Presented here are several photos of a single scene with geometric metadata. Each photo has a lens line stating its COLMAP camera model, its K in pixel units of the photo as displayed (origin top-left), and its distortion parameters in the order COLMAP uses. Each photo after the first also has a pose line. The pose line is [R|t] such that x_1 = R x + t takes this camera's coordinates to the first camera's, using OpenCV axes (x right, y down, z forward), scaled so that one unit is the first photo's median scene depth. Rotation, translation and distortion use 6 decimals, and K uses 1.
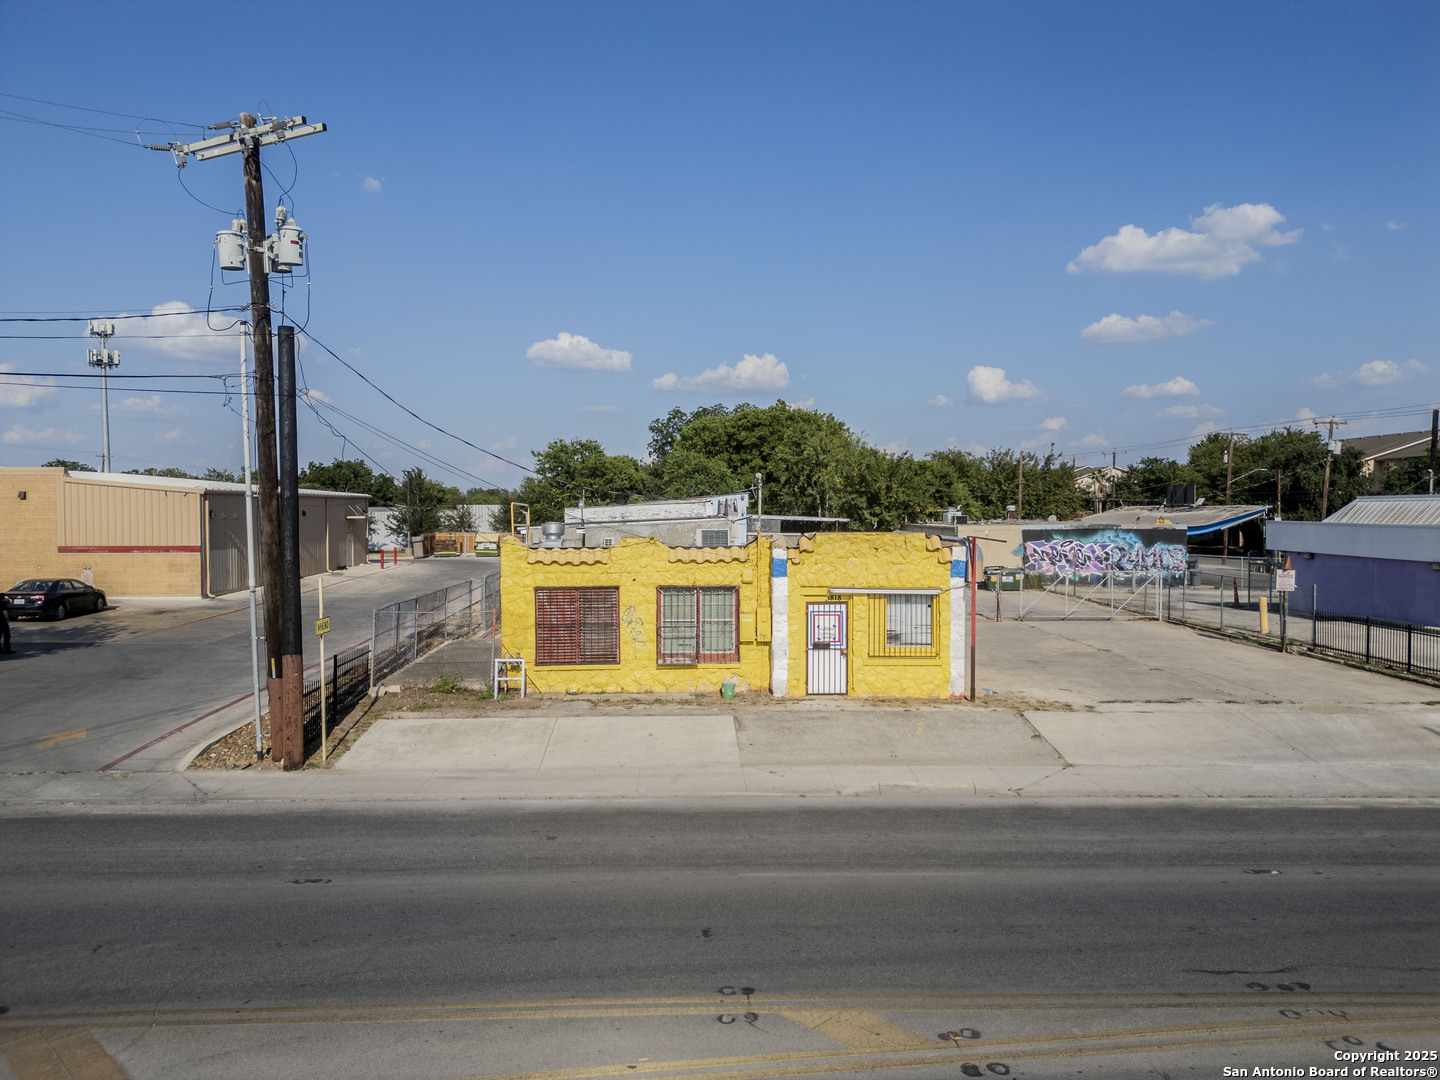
lens RADIAL K [[1010.6, 0, 718.1], [0, 1010.6, 534.0], [0, 0, 1]] dist [0.070099, -0.065637]
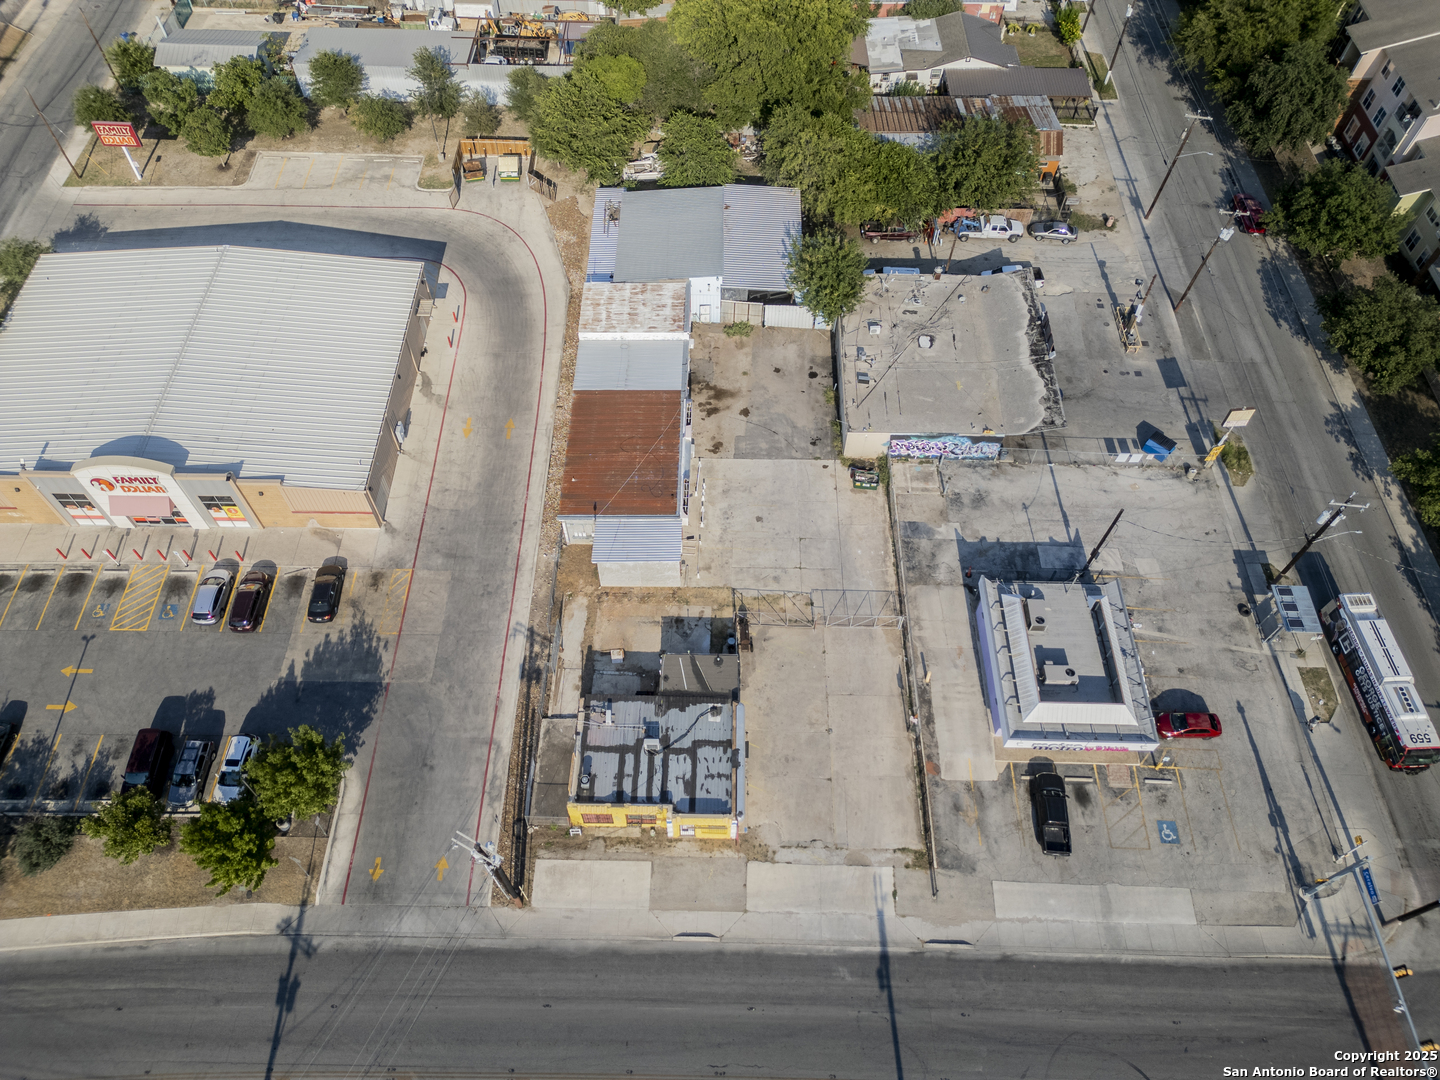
lens RADIAL K [[1010.6, 0, 718.5], [0, 1010.6, 534.0], [0, 0, 1]] dist [0.070099, -0.065637]
pose [[0.998290, 0.055878, -0.017167, 0.196817], [-0.018492, 0.580474, 0.814069, -2.663273], [0.055453, -0.812359, 0.580515, 0.035509]]
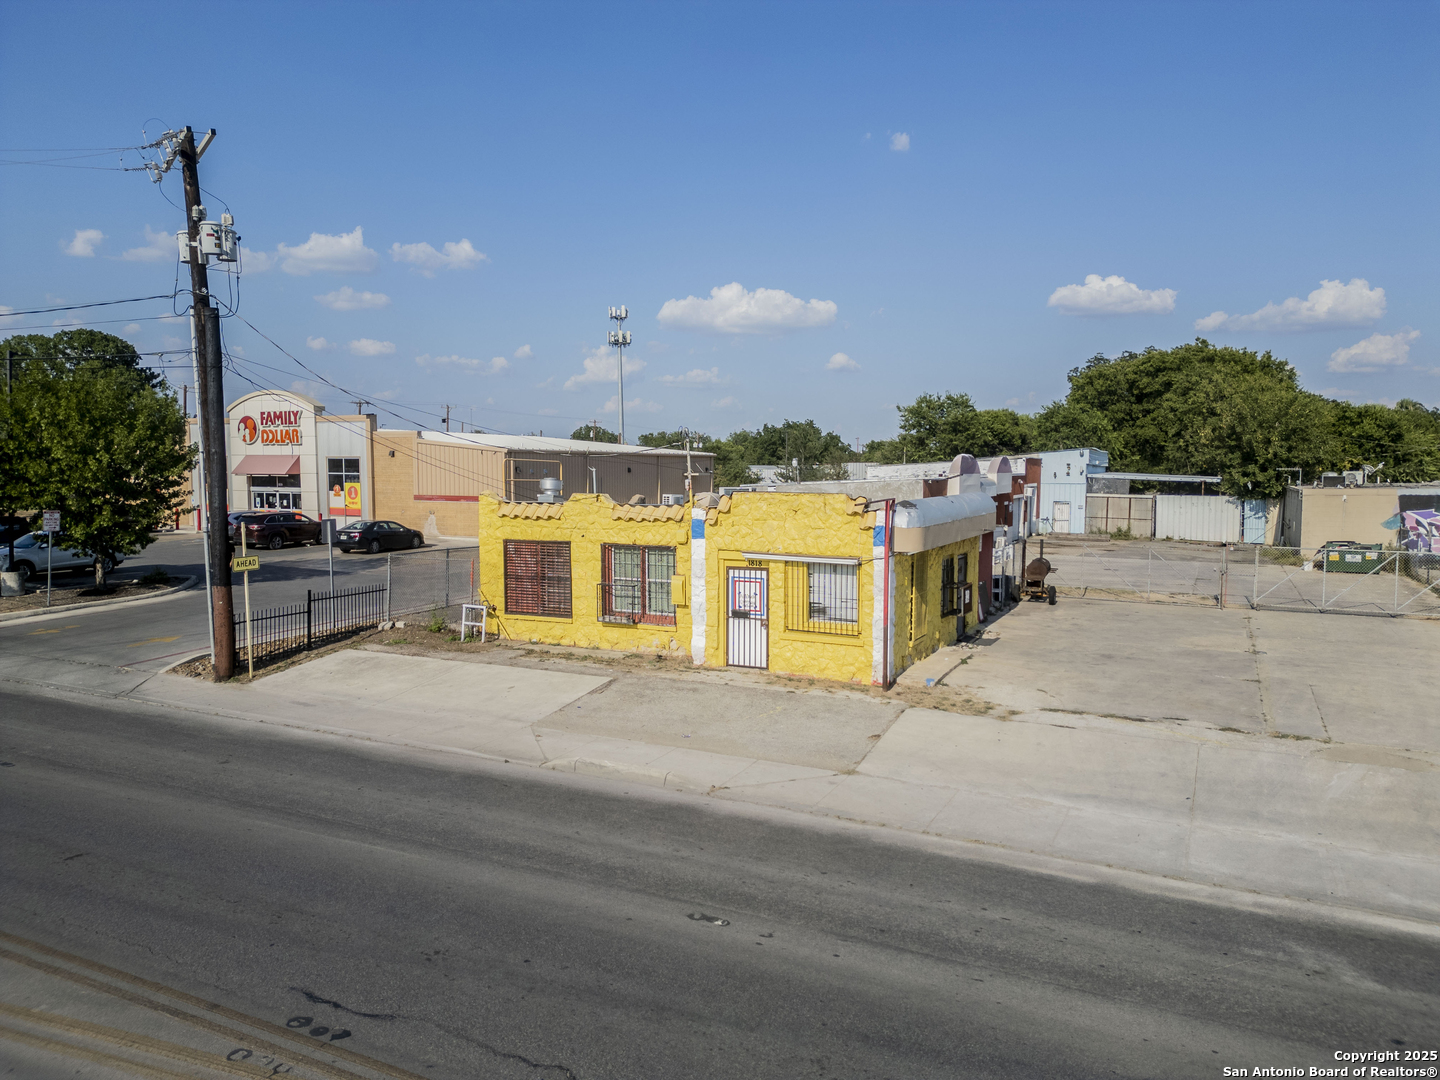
lens RADIAL K [[1010.6, 0, 718.5], [0, 1010.6, 540.4], [0, 0, 1]] dist [0.070099, -0.065637]
pose [[0.879389, 0.038340, -0.474557, 0.519554], [-0.015521, 0.998531, 0.051912, -0.004613], [0.475850, -0.038285, 0.878693, 0.181995]]
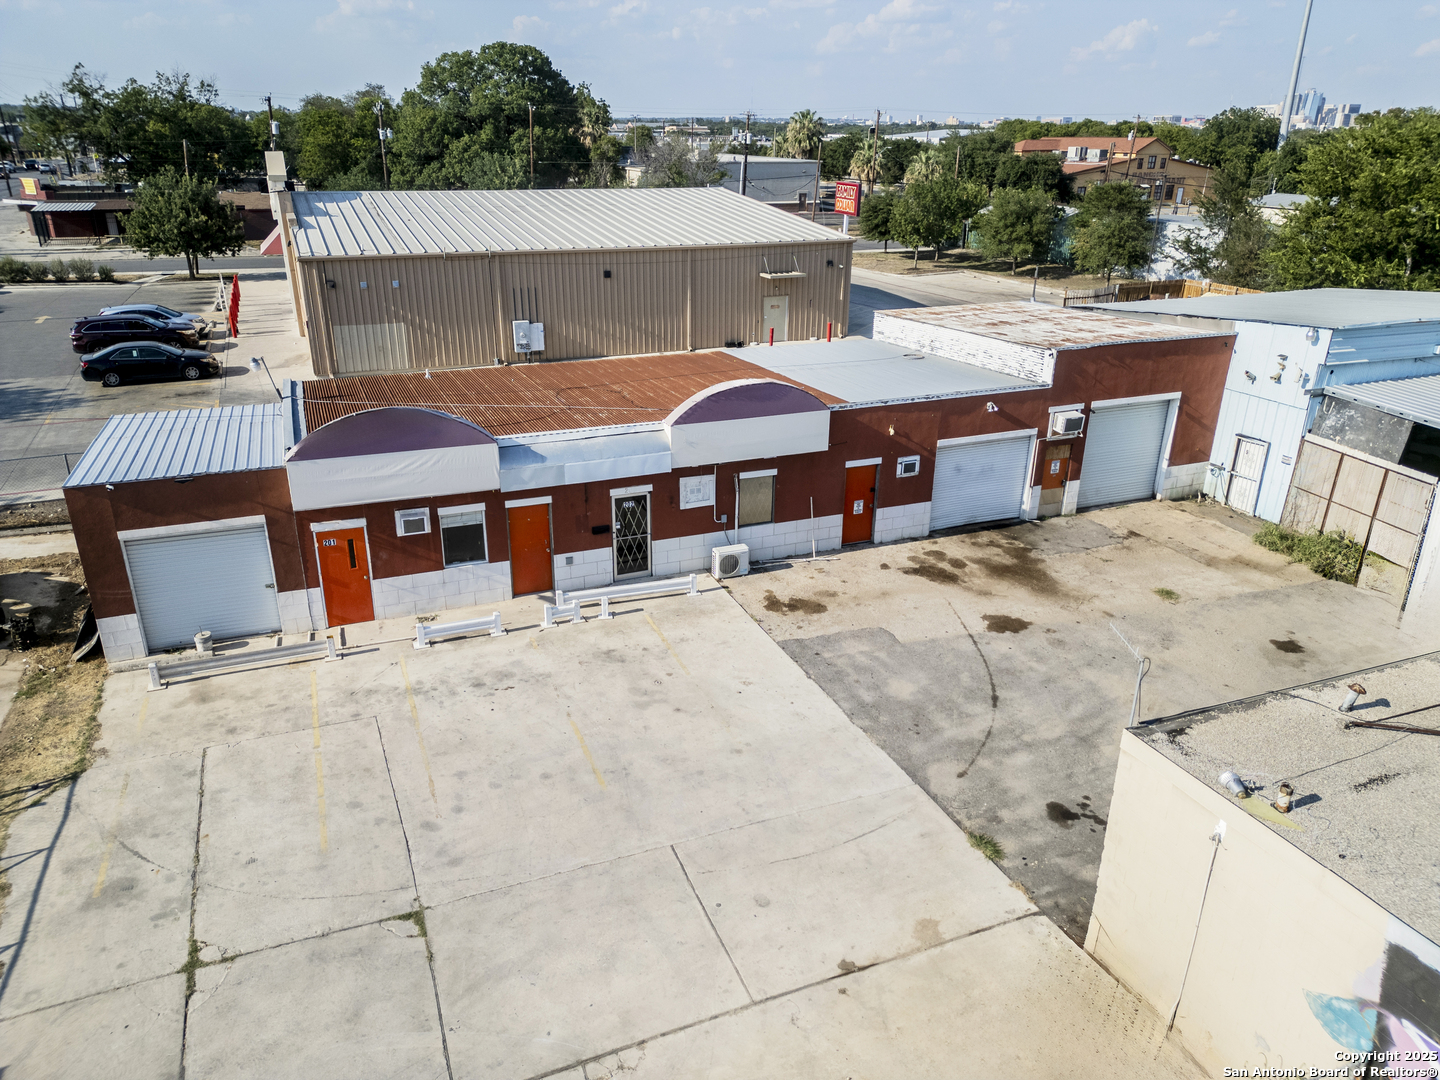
lens RADIAL K [[1010.6, 0, 720.4], [0, 1010.6, 537.1], [0, 0, 1]] dist [0.070099, -0.065637]
pose [[0.337188, 0.355206, -0.871856, 0.924292], [-0.030388, 0.929715, 0.367025, -0.301135], [0.940947, -0.097262, 0.324283, 2.021202]]
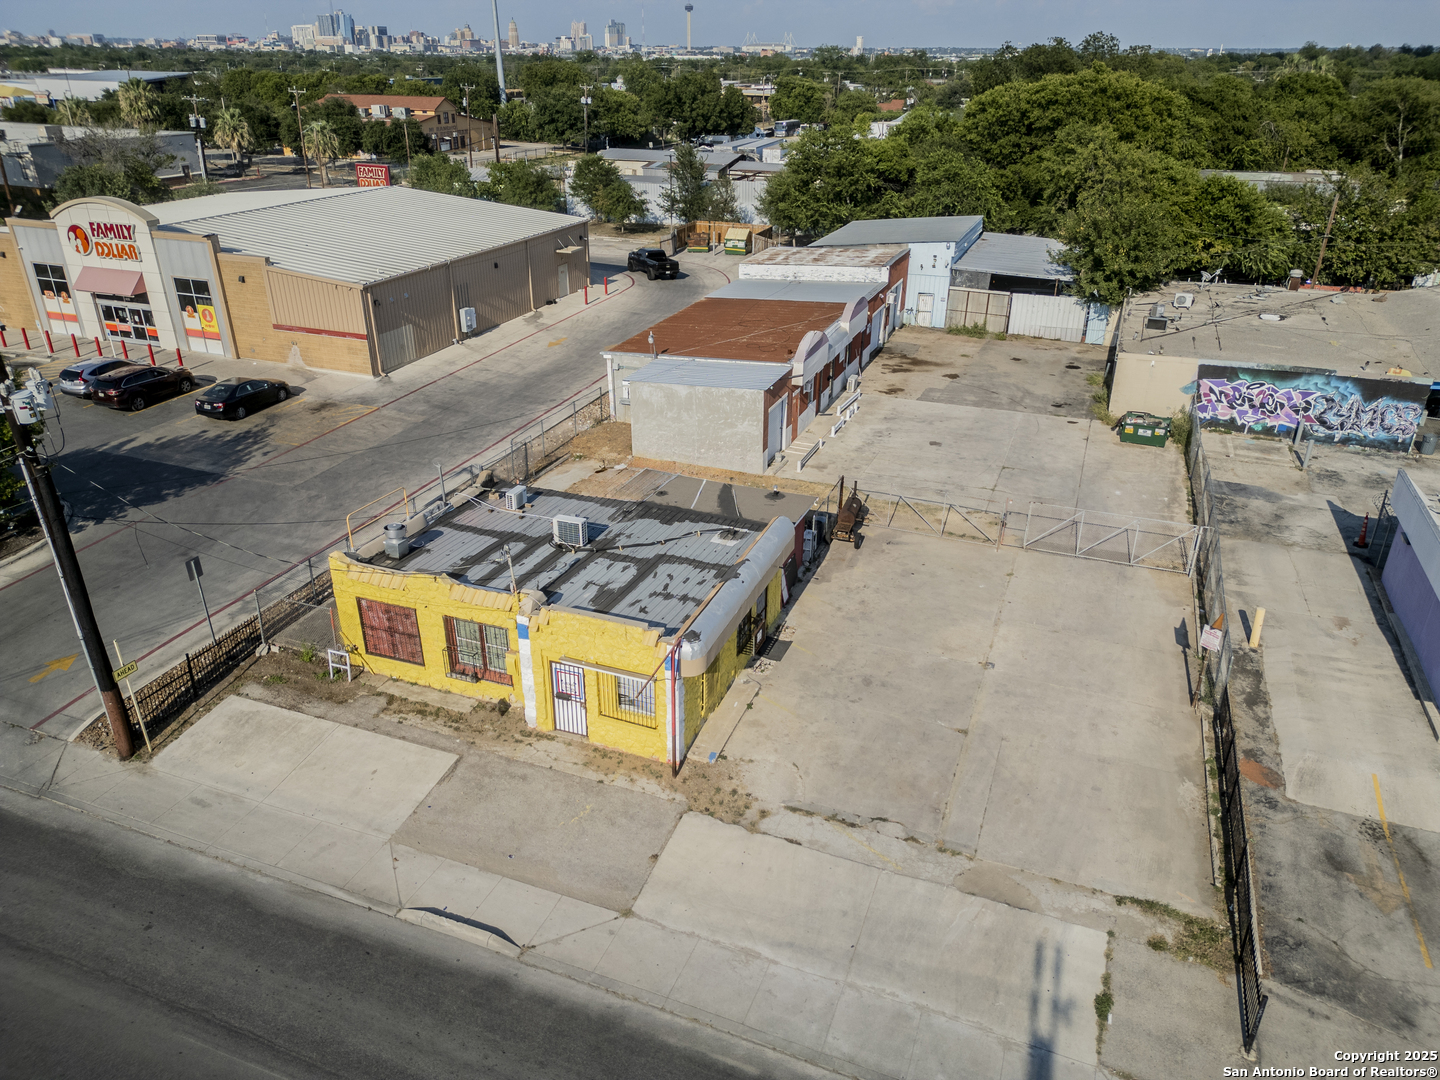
lens RADIAL K [[1010.6, 0, 718.9], [0, 1010.6, 537.6], [0, 0, 1]] dist [0.070099, -0.065637]
pose [[0.916487, 0.176973, -0.358791, 0.631515], [-0.014892, 0.911306, 0.411460, -0.514437], [0.399786, -0.371755, 0.837836, 0.194312]]
